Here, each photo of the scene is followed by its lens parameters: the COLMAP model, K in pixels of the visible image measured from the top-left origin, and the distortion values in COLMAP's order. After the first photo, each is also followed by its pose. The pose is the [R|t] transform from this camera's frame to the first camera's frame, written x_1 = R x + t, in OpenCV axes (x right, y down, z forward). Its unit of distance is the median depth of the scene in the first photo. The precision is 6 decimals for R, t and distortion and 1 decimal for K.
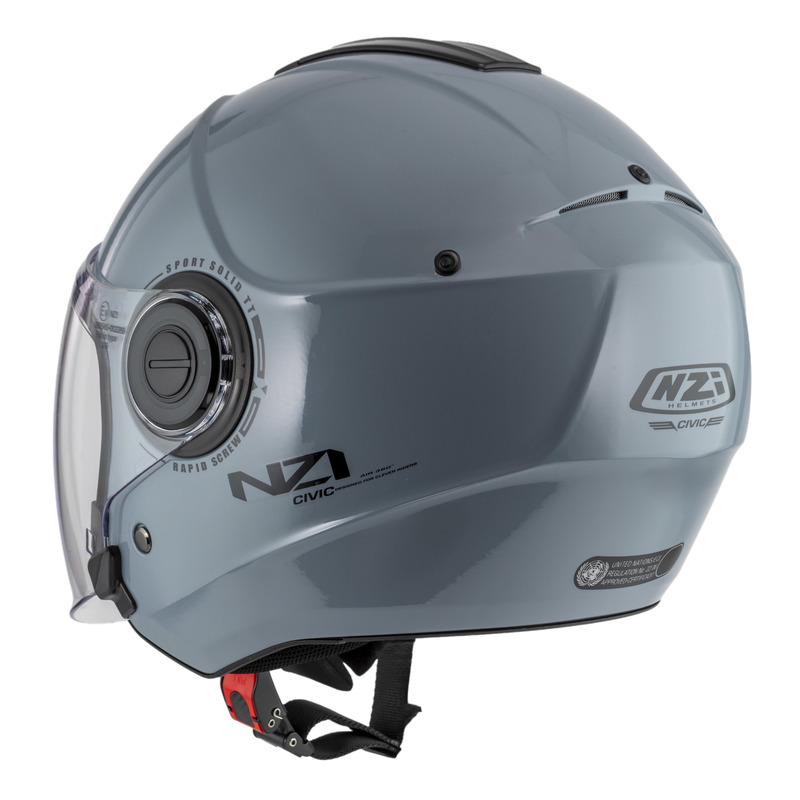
lens RADIAL K [[2912.3, 0, 400.1], [0, 2912.3, 400.9], [0, 0, 1]] dist [-0.522776, 0.000000]
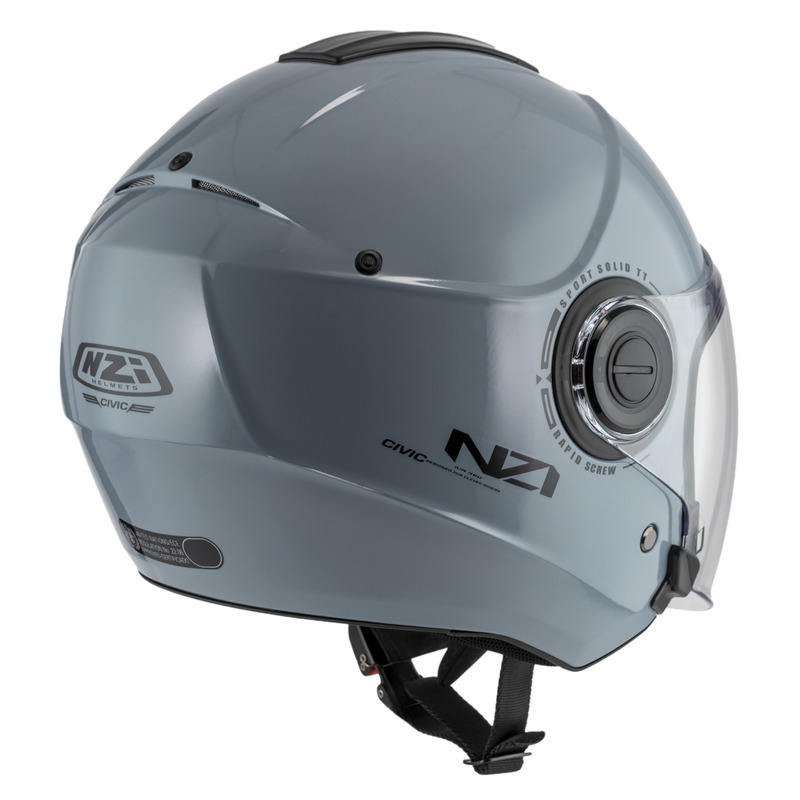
lens RADIAL K [[2912.3, 0, 400.0], [0, 2912.3, 399.7], [0, 0, 1]] dist [-0.522776, 0.000000]
pose [[-0.078459, 0.088170, -0.993011, 1.113228], [-0.135087, 0.985954, 0.098217, -0.108377], [0.987722, 0.141849, -0.065446, 1.167464]]
